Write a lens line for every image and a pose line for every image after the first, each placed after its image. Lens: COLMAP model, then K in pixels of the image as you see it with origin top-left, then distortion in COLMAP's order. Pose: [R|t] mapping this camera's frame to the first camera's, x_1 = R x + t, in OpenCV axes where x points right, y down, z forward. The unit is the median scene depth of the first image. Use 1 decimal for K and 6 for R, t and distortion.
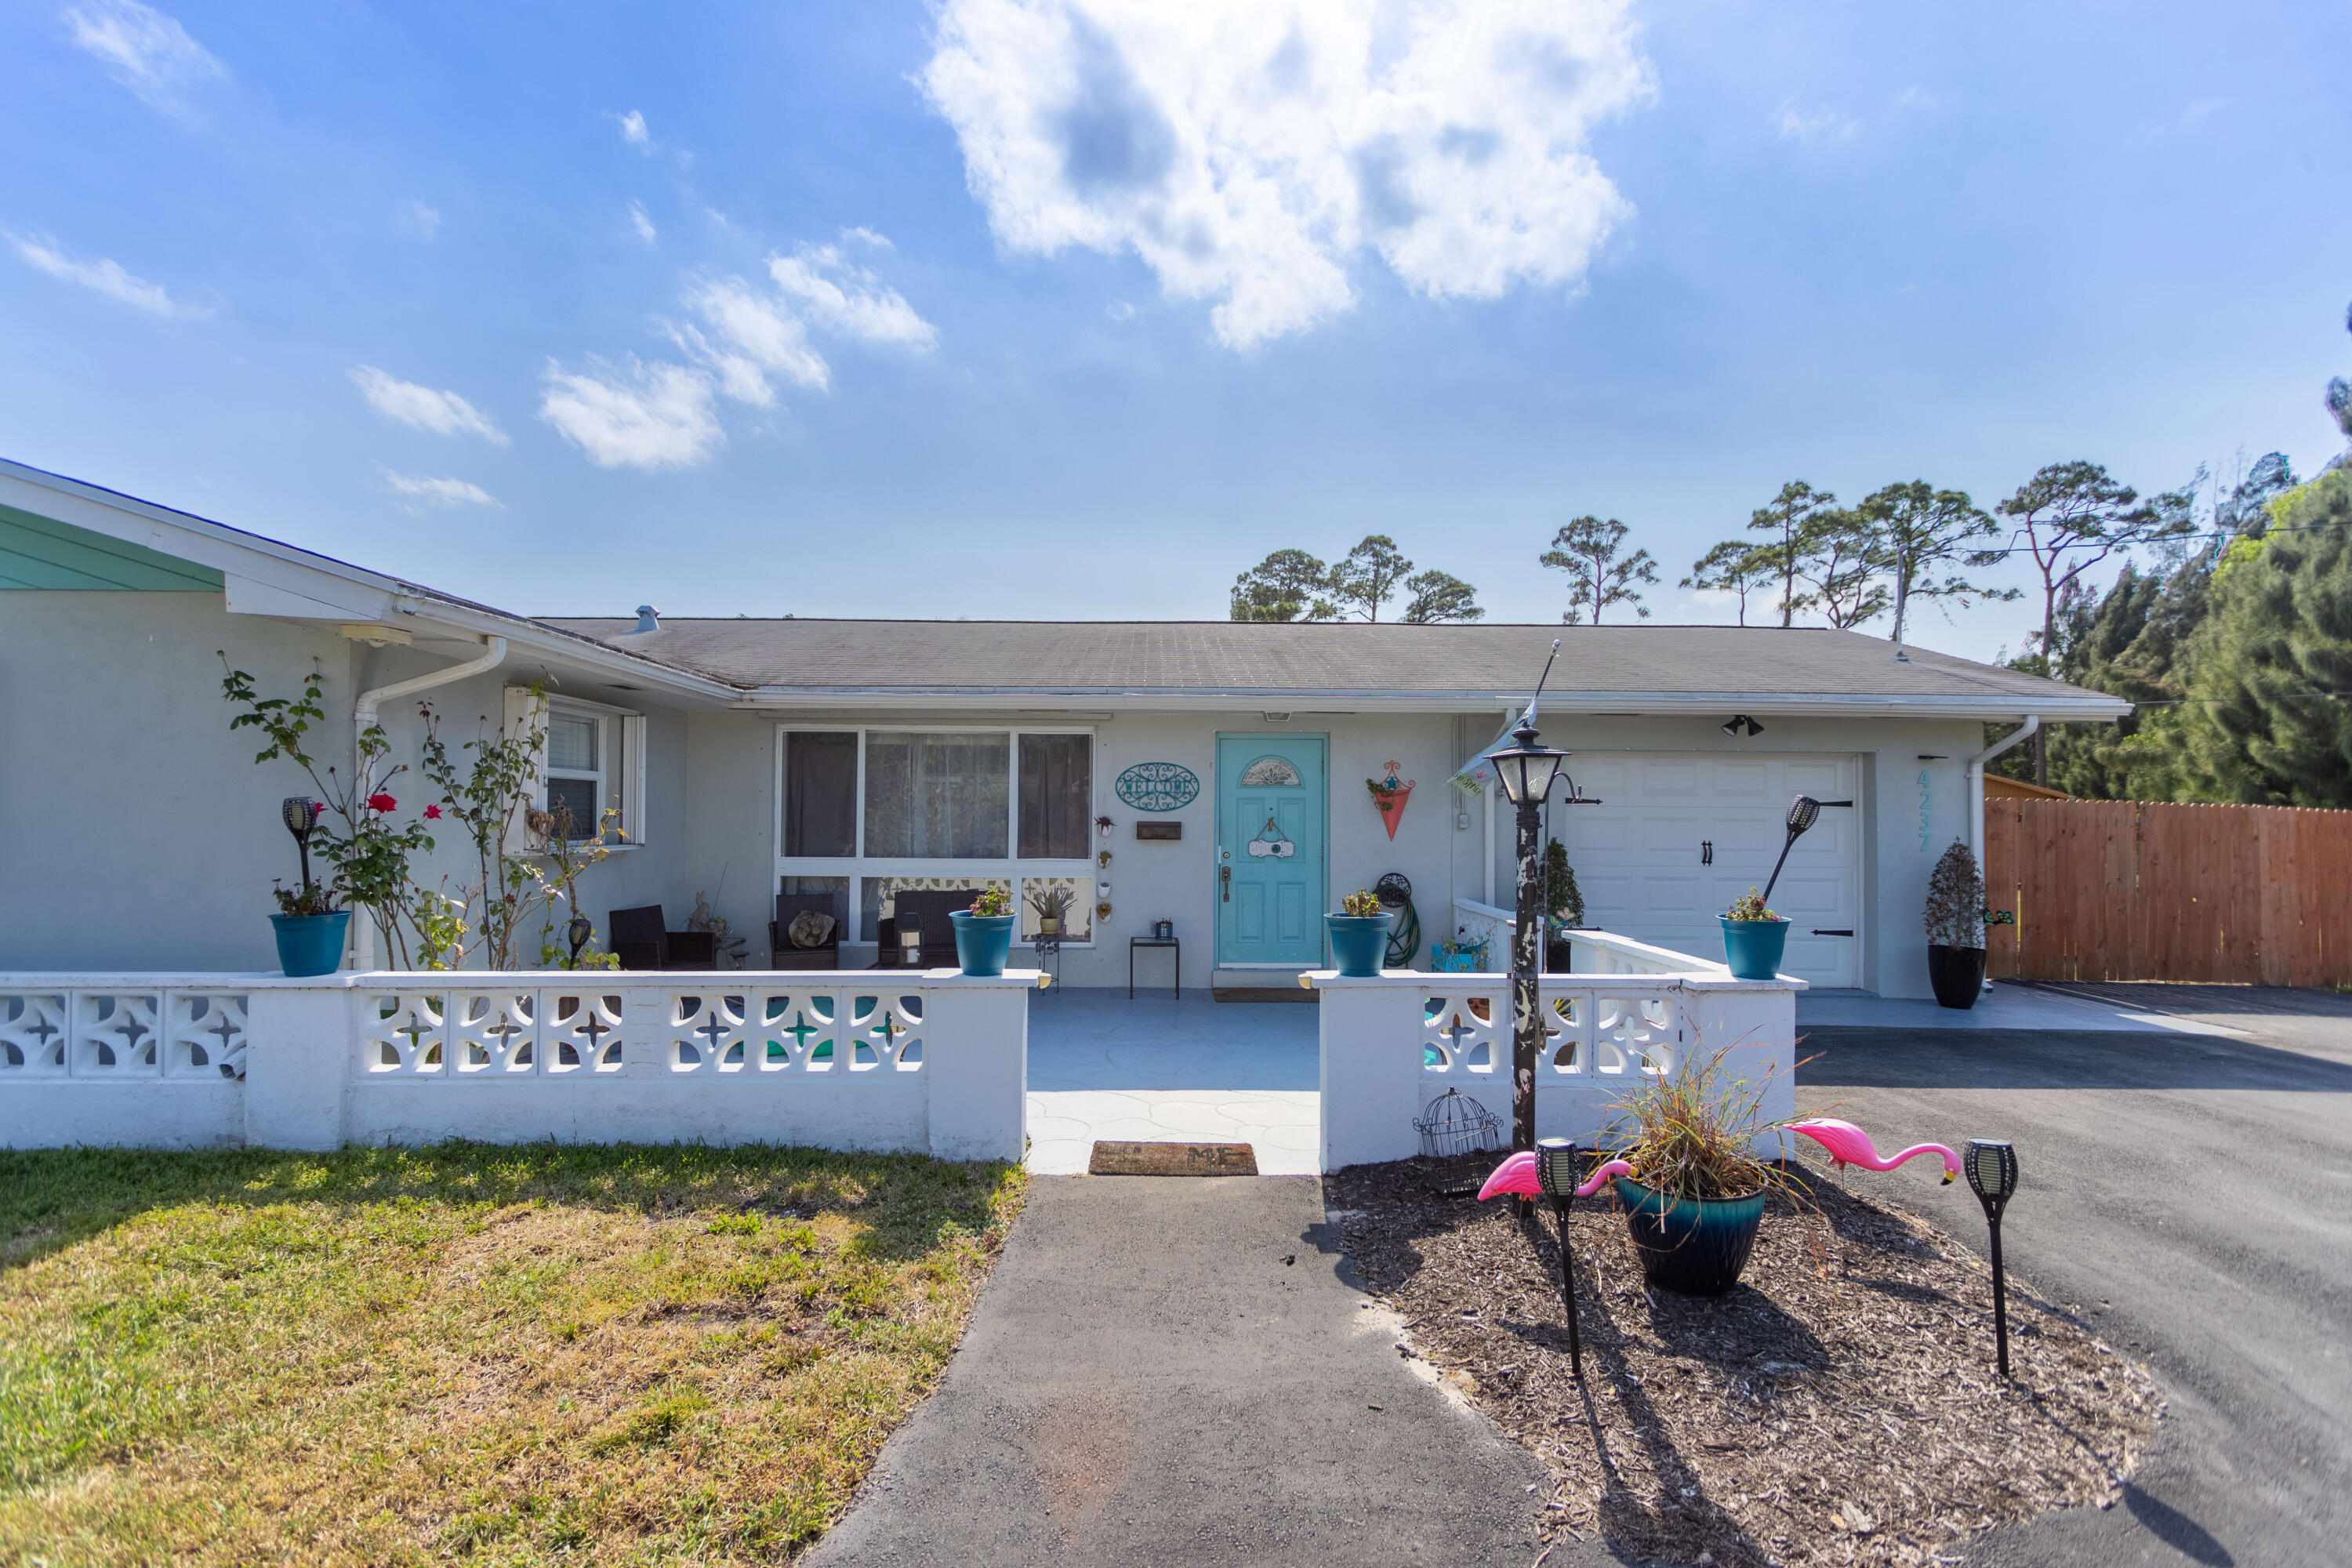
lens RADIAL K [[1126.1, 0, 1176.7], [0, 1126.1, 796.0], [0, 0, 1]] dist [0.006438, 0.002065]
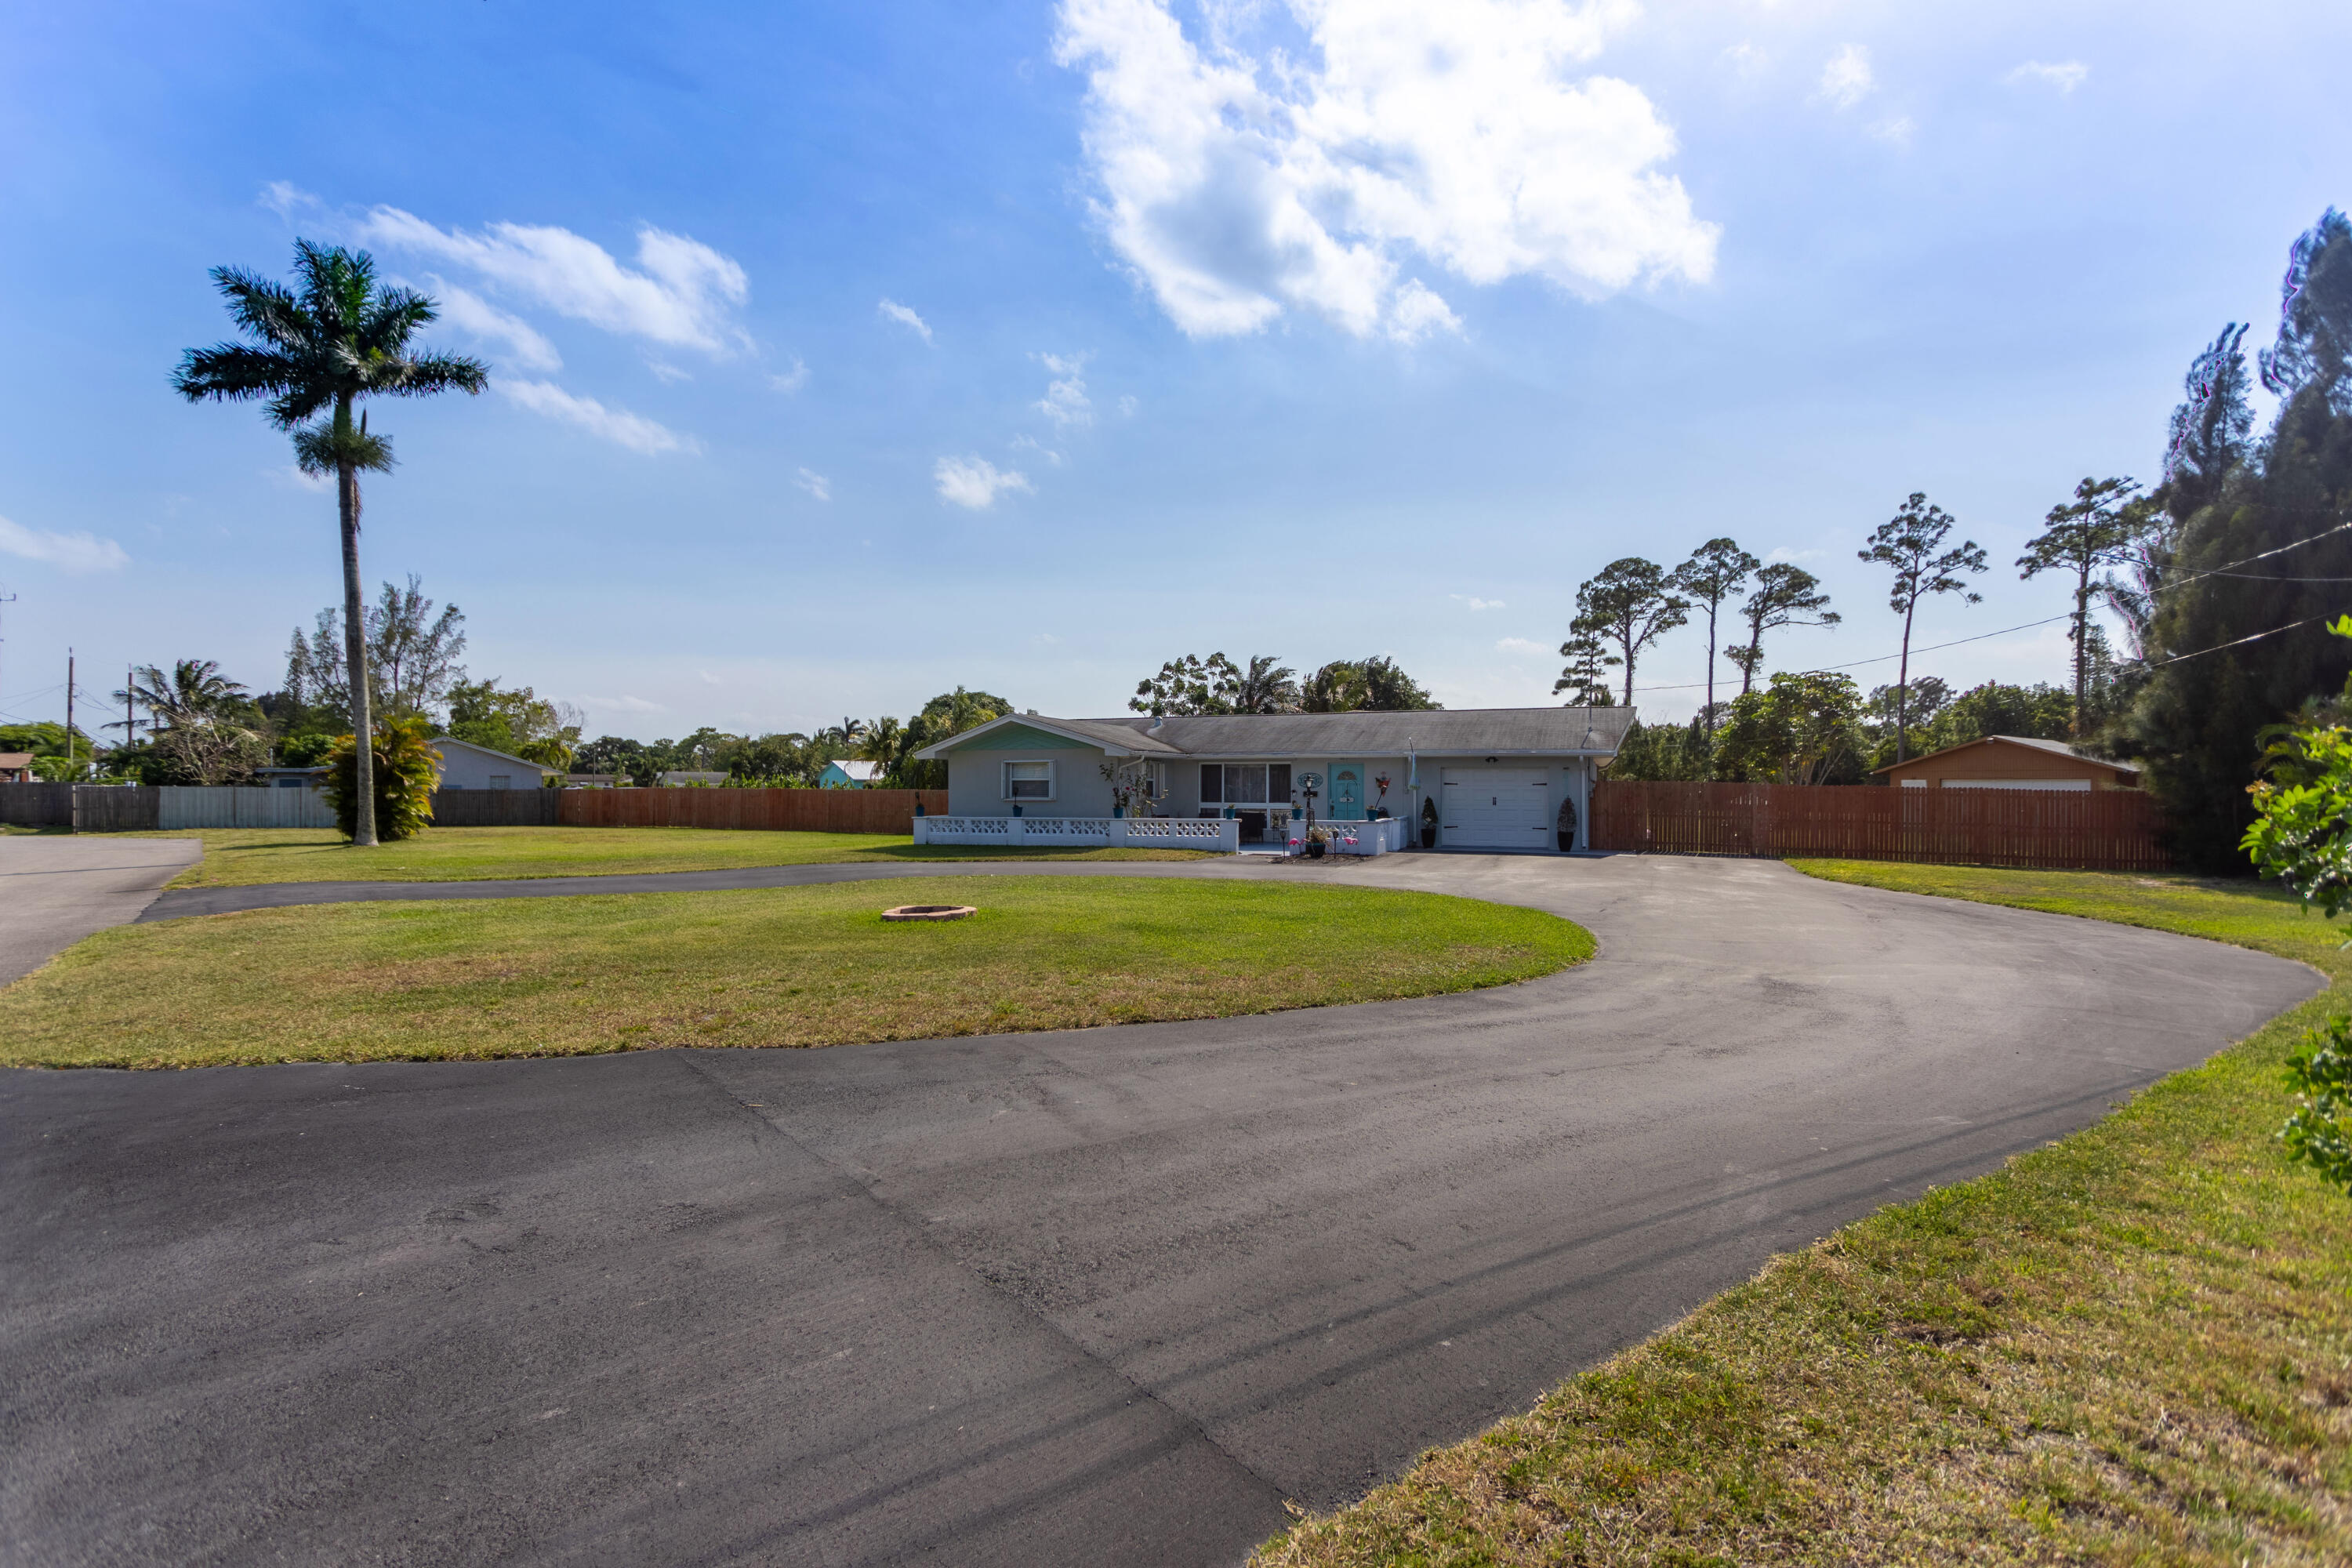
lens RADIAL K [[1126.1, 0, 1174.9], [0, 1126.1, 793.5], [0, 0, 1]] dist [0.006438, 0.002065]
pose [[0.917694, 0.001414, -0.397285, 0.174494], [0.010550, 0.999554, 0.027928, -0.012531], [0.397148, -0.029820, 0.917270, -0.403548]]
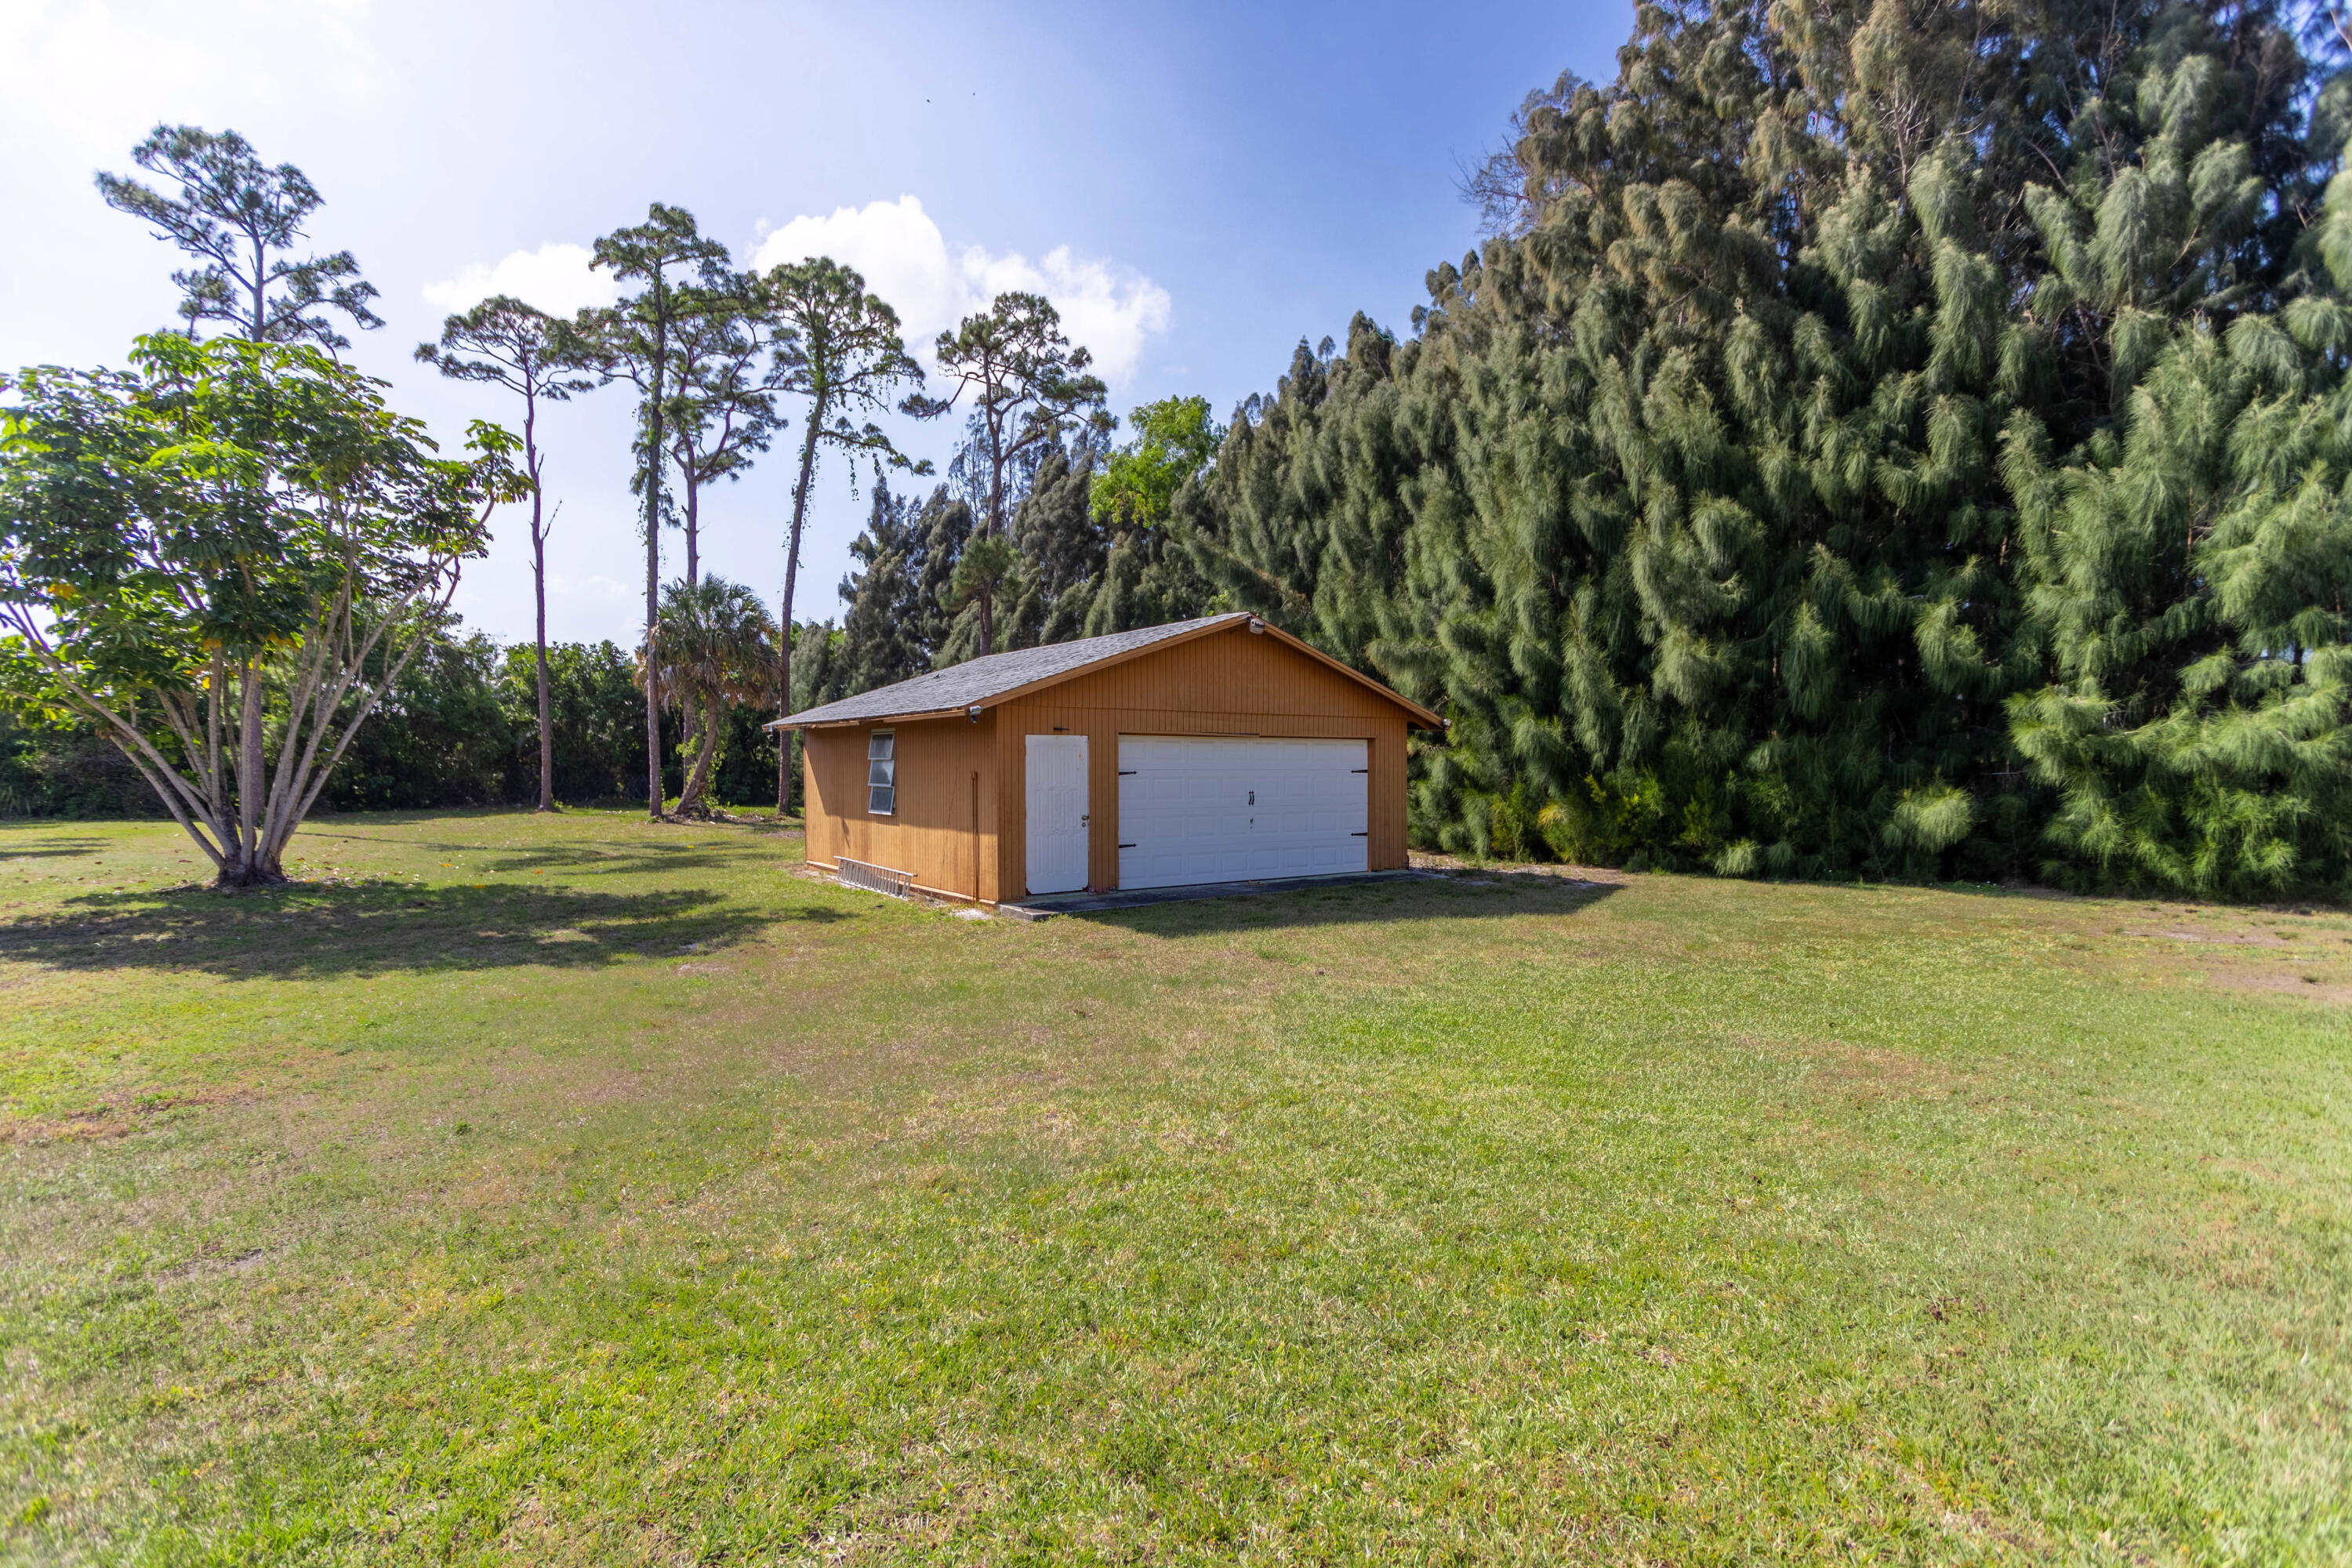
lens RADIAL K [[1126.1, 0, 1194.2], [0, 1126.1, 782.1], [0, 0, 1]] dist [0.006438, 0.002065]
pose [[0.419890, -0.015424, 0.907444, 0.107445], [-0.021486, 0.999406, 0.026929, 0.013191], [-0.907321, -0.030804, 0.419309, 0.490796]]
